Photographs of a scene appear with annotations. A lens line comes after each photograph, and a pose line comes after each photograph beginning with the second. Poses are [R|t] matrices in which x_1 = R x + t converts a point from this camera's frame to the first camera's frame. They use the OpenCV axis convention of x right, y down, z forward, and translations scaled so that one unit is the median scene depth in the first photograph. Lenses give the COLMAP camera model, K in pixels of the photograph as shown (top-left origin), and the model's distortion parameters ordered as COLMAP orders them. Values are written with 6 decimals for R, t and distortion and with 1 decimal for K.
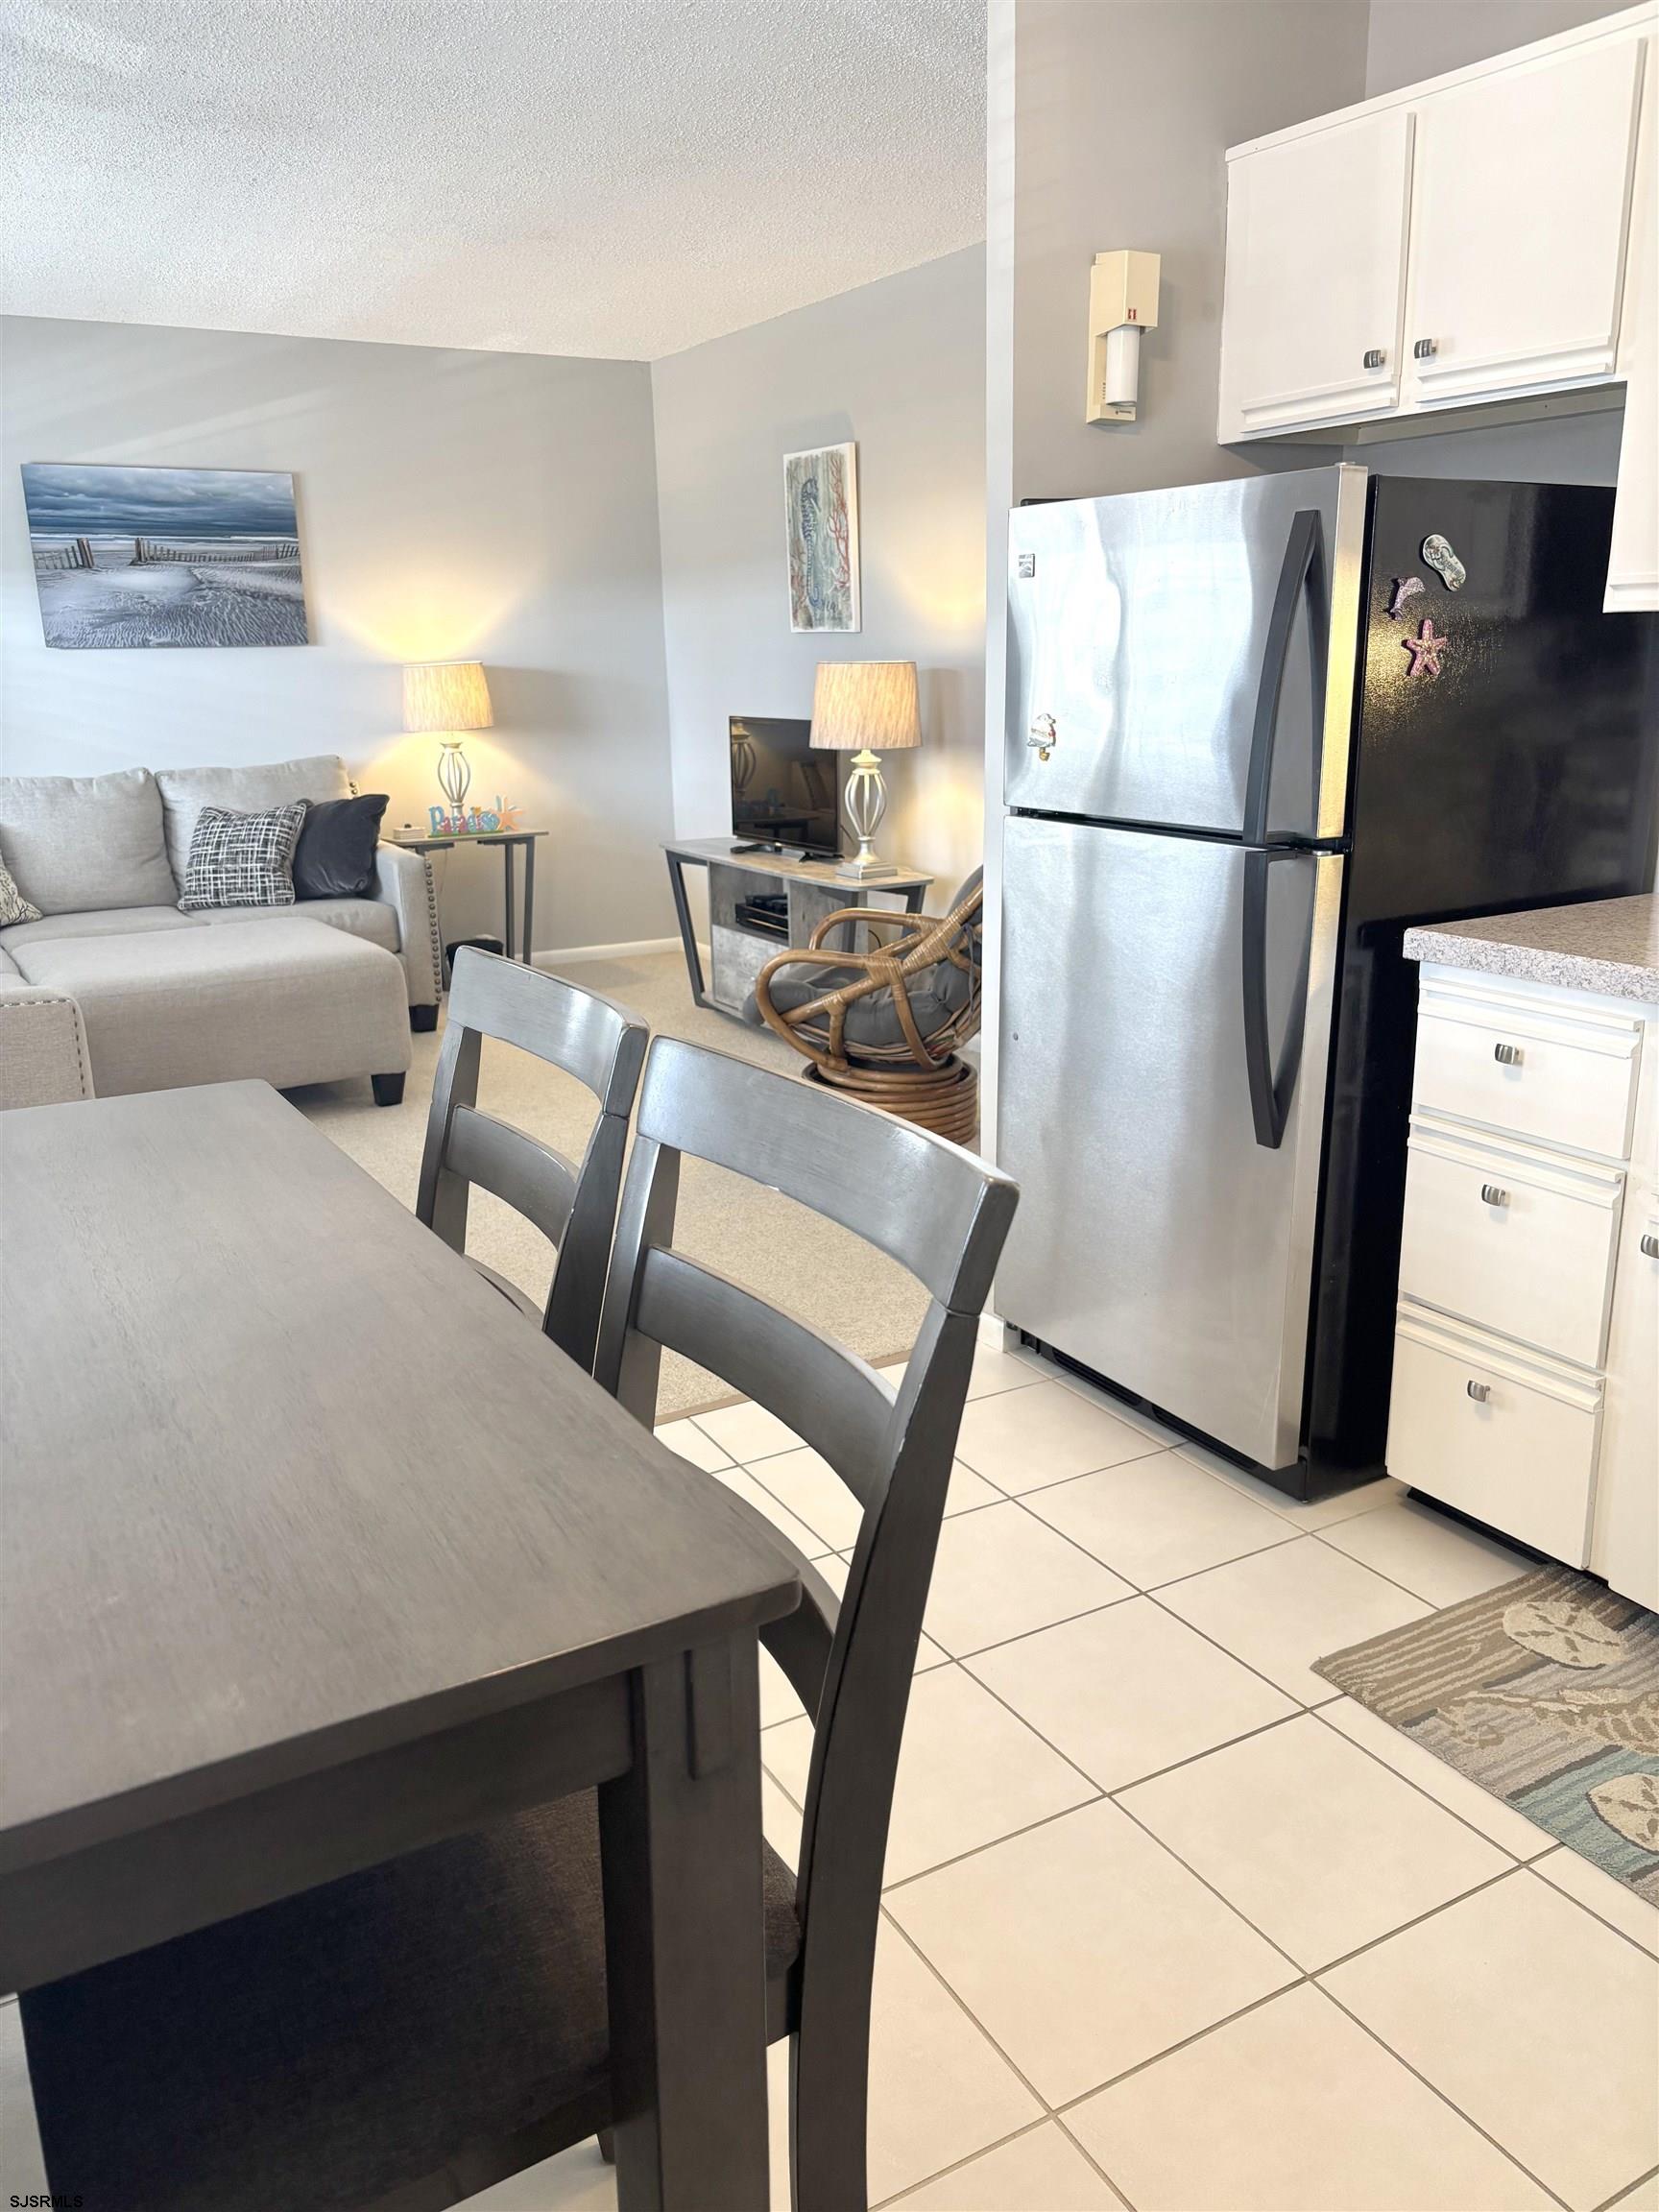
lens RADIAL K [[1672.7, 0, 854.0], [0, 1672.7, 1120.7], [0, 0, 1]] dist [0.012454, 0.008549]
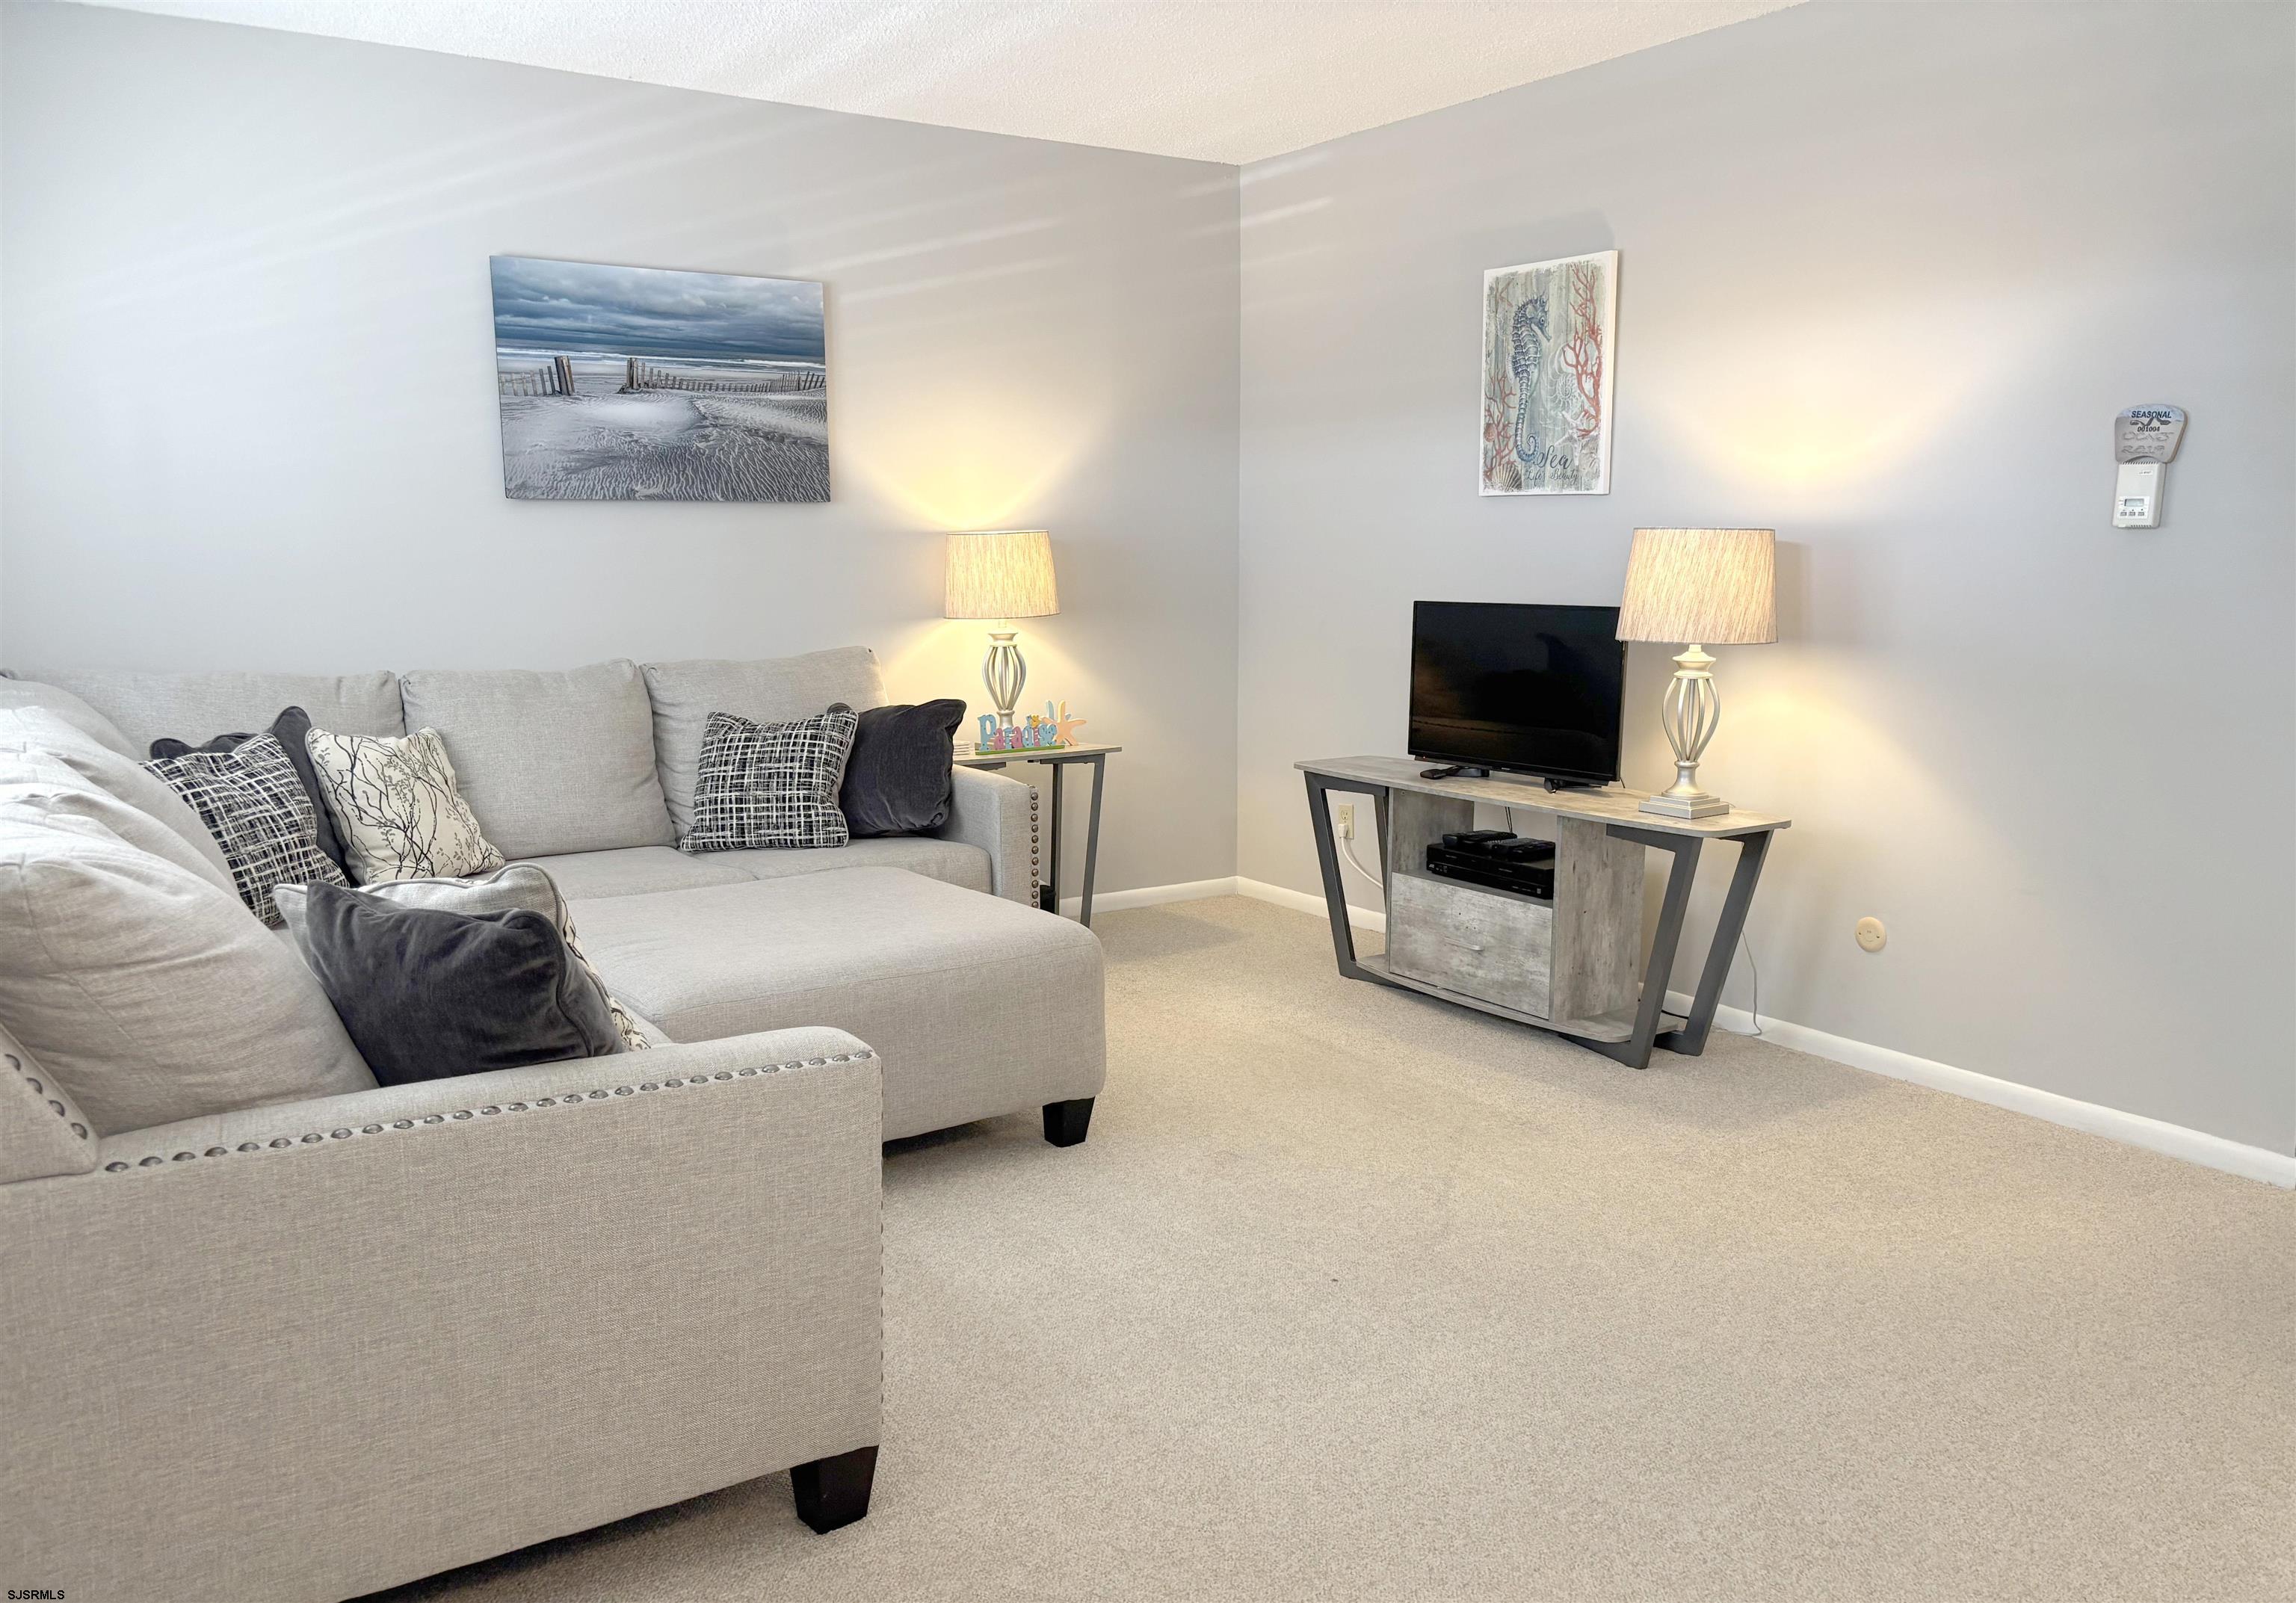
lens RADIAL K [[1775.5, 0, 1170.6], [0, 1775.5, 877.8], [0, 0, 1]] dist [0.000965, -0.003550]
pose [[0.997887, 0.004573, 0.064805, -0.241668], [0.001143, 0.996129, -0.087893, -0.046653], [-0.064956, 0.087781, 0.994020, 0.221791]]
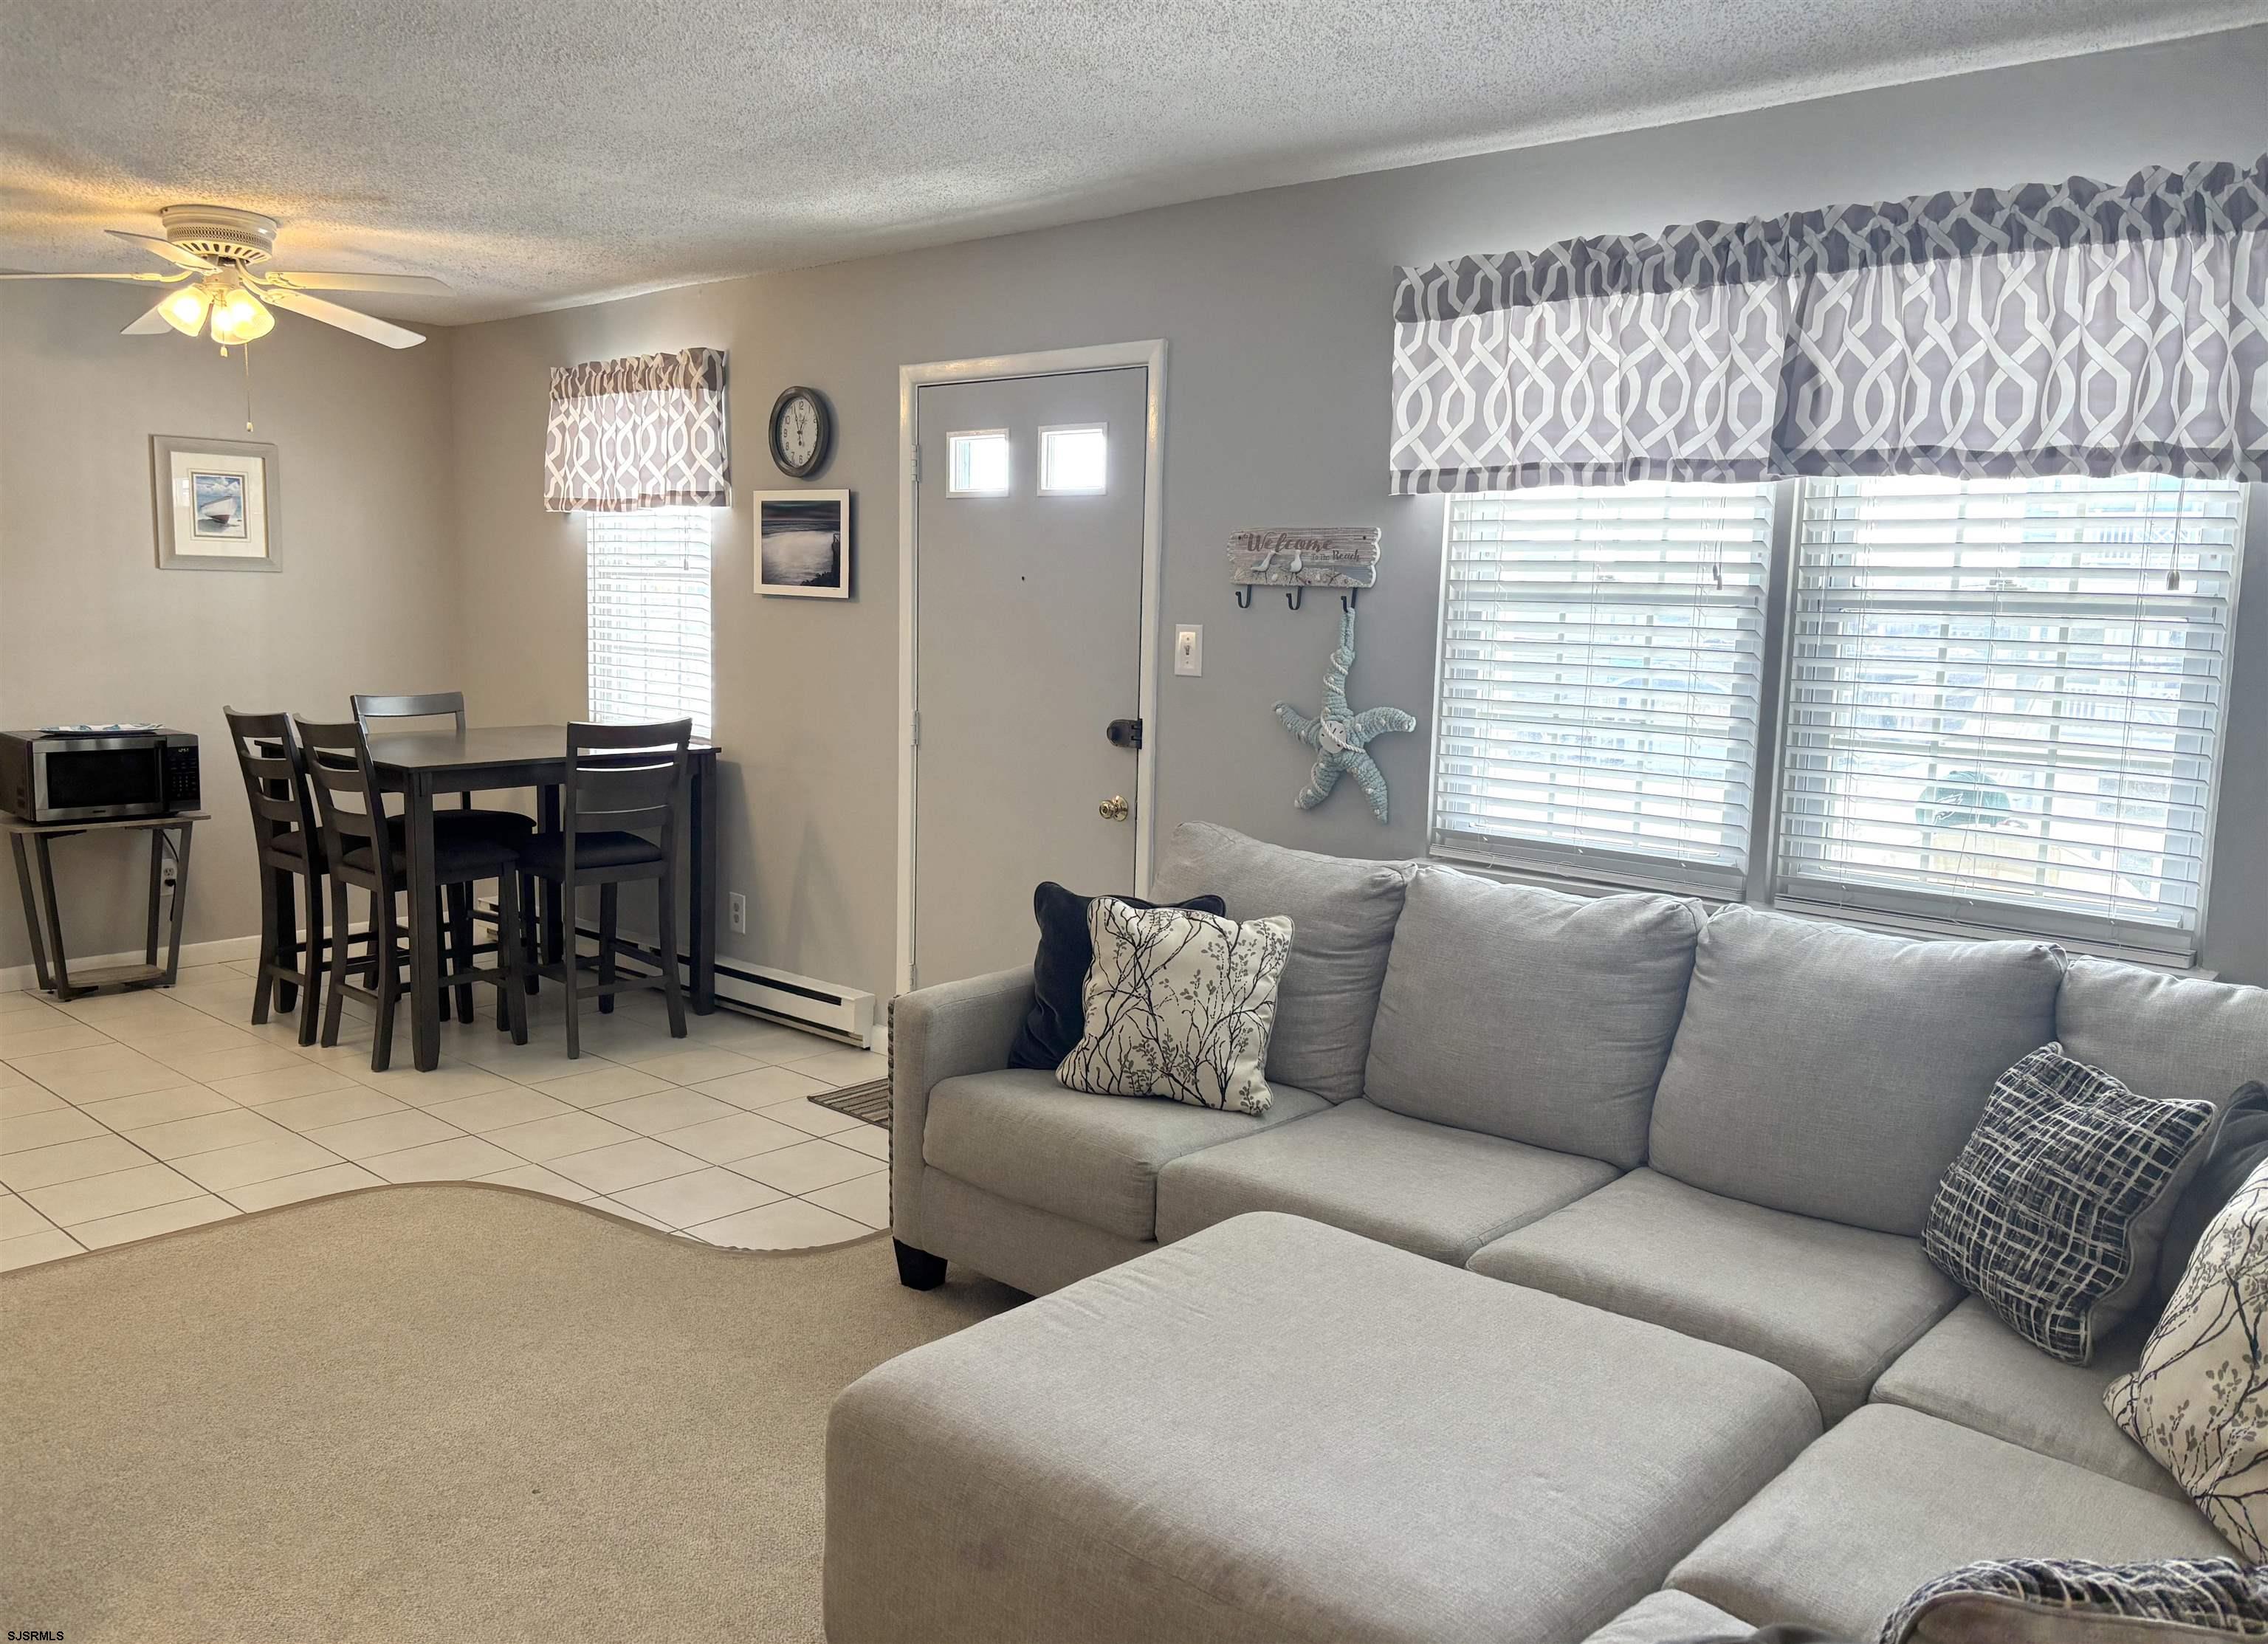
lens RADIAL K [[1719.4, 0, 1134.0], [0, 1719.4, 822.0], [0, 0, 1]] dist [0.086894, -0.169587]
pose [[-0.953677, 0.033453, -0.298968, -0.182165], [-0.089794, 0.916841, 0.389024, -0.344950], [0.287120, 0.397849, -0.871366, 1.127727]]
